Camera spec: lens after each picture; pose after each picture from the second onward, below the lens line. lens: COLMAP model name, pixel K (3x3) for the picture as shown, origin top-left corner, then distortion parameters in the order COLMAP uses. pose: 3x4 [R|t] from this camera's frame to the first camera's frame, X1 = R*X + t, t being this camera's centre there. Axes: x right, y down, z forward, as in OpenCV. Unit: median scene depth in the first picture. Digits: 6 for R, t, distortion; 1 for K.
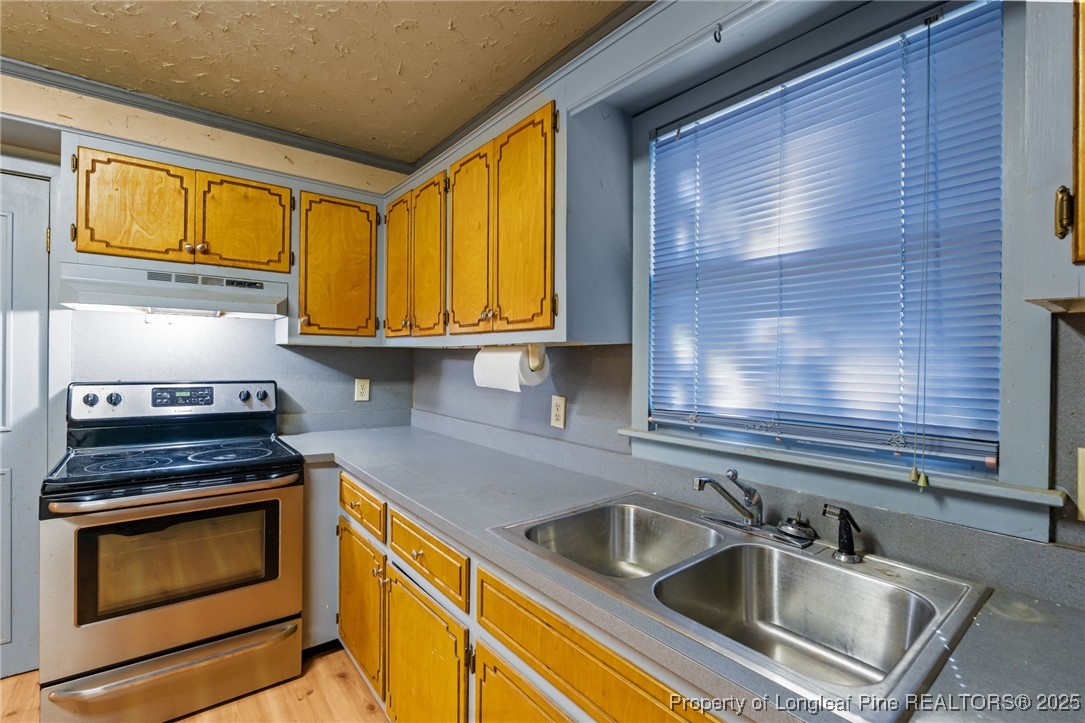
lens RADIAL K [[487.1, 0, 539.3], [0, 487.1, 360.7], [0, 0, 1]] dist [-0.008721, -0.000165]
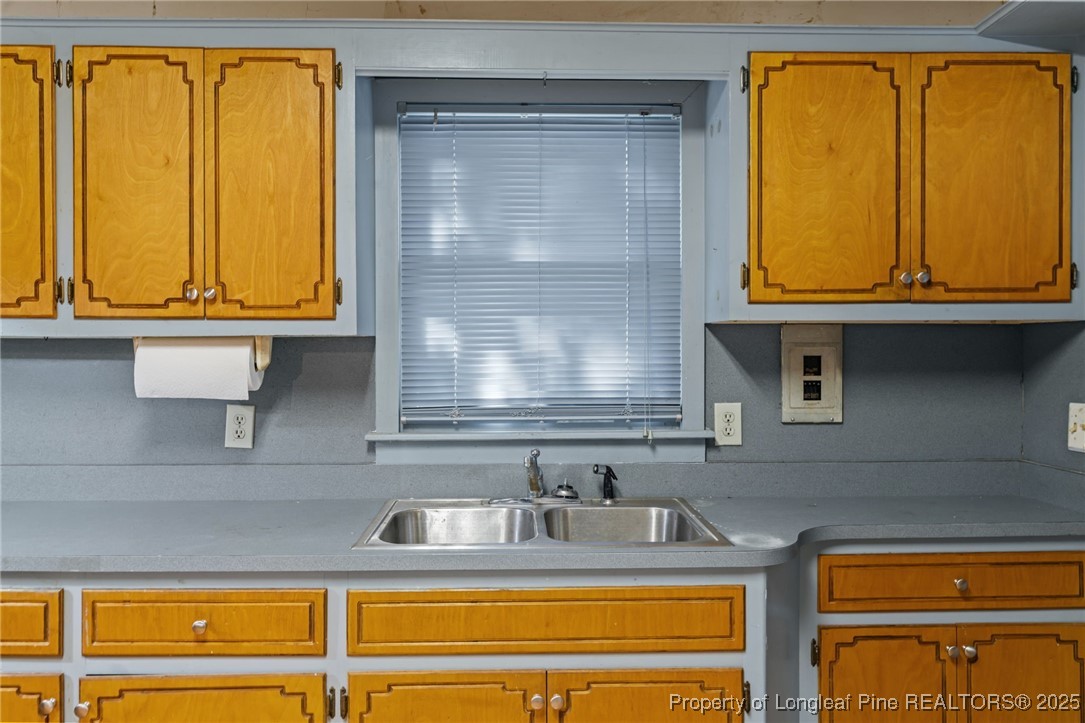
lens RADIAL K [[850.2, 0, 539.8], [0, 850.2, 354.8], [0, 0, 1]] dist [-0.000863, 0.003260]
pose [[0.592015, -0.014791, 0.805791, -0.731667], [0.010466, 0.999888, 0.010664, -0.012443], [-0.805859, 0.002120, 0.592103, -0.123099]]
